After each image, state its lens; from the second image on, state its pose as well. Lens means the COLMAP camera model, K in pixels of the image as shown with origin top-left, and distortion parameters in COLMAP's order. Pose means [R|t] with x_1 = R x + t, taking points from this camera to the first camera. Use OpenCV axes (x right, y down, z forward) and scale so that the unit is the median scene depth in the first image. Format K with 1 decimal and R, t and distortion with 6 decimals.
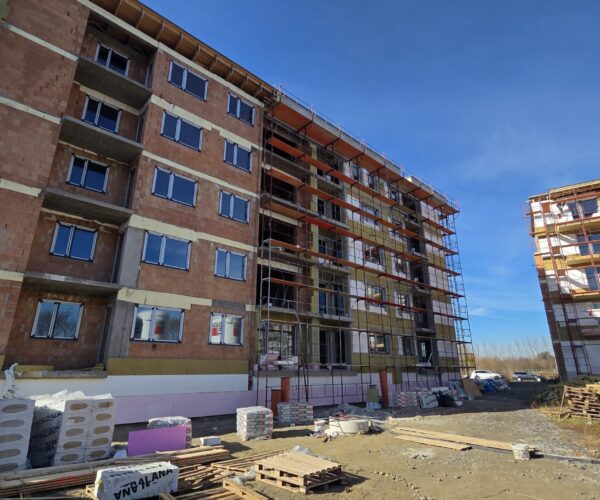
lens RADIAL K [[362.8, 0, 300.0], [0, 362.8, 250.0], [0, 0, 1]] dist [0.000715, -0.000962]
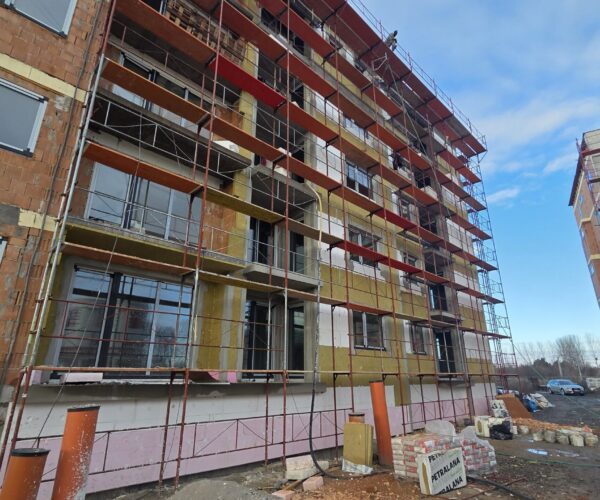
lens RADIAL K [[362.8, 0, 300.0], [0, 362.8, 250.0], [0, 0, 1]] dist [0.000715, -0.000962]
pose [[0.999680, 0.012404, 0.022032, 0.102504], [-0.012130, 0.999848, -0.012540, 0.148942], [-0.022184, 0.012269, 0.999679, 0.473355]]
